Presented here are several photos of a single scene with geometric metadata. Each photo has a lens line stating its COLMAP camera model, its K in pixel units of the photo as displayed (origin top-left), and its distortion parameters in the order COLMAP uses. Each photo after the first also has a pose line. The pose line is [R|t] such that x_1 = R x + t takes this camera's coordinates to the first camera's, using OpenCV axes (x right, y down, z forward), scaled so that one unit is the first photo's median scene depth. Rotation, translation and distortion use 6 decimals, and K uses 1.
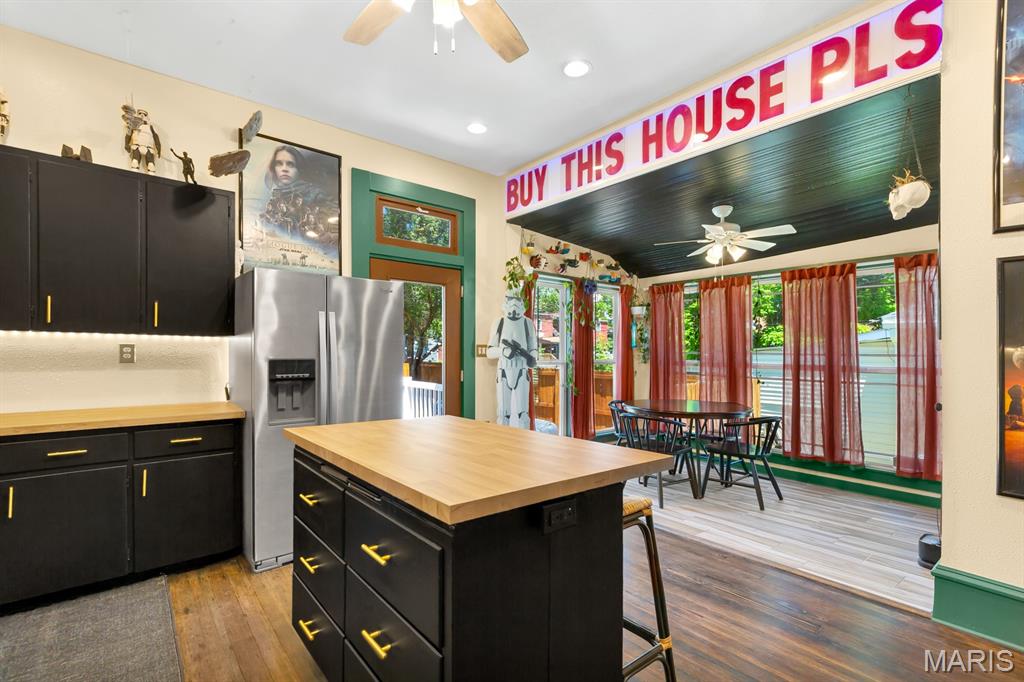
lens RADIAL K [[461.6, 0, 516.8], [0, 461.6, 336.5], [0, 0, 1]] dist [0.005988, -0.000798]
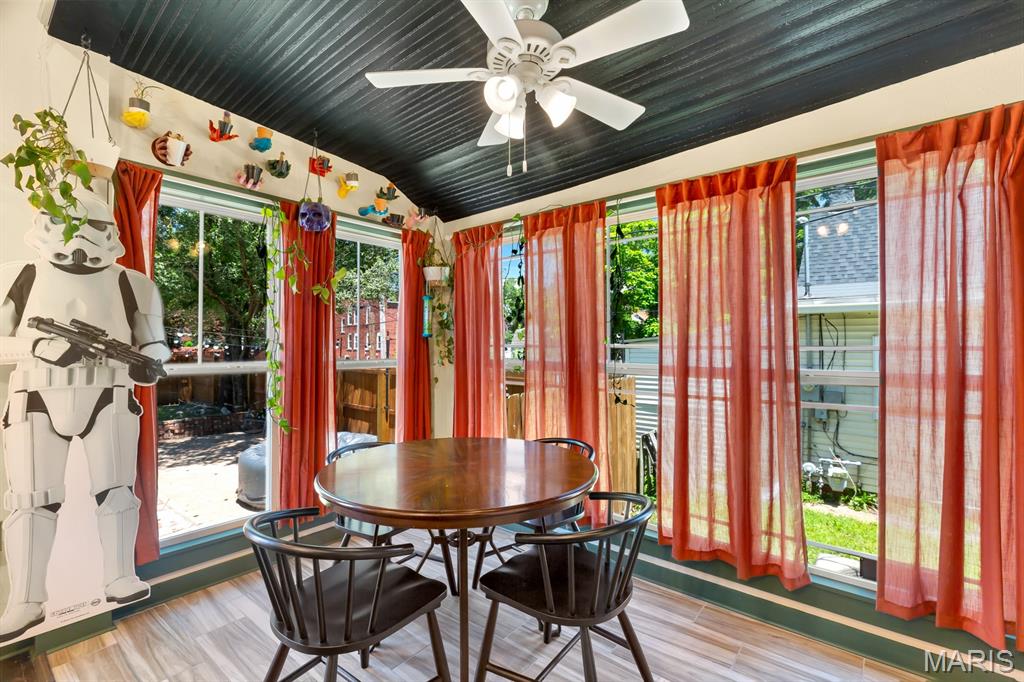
lens RADIAL K [[461.6, 0, 513.3], [0, 461.6, 335.1], [0, 0, 1]] dist [0.005988, -0.000798]
pose [[0.977261, -0.005523, 0.211970, 0.296344], [0.002452, 0.999888, 0.014746, 0.016389], [-0.212027, -0.013891, 0.977165, 0.511805]]
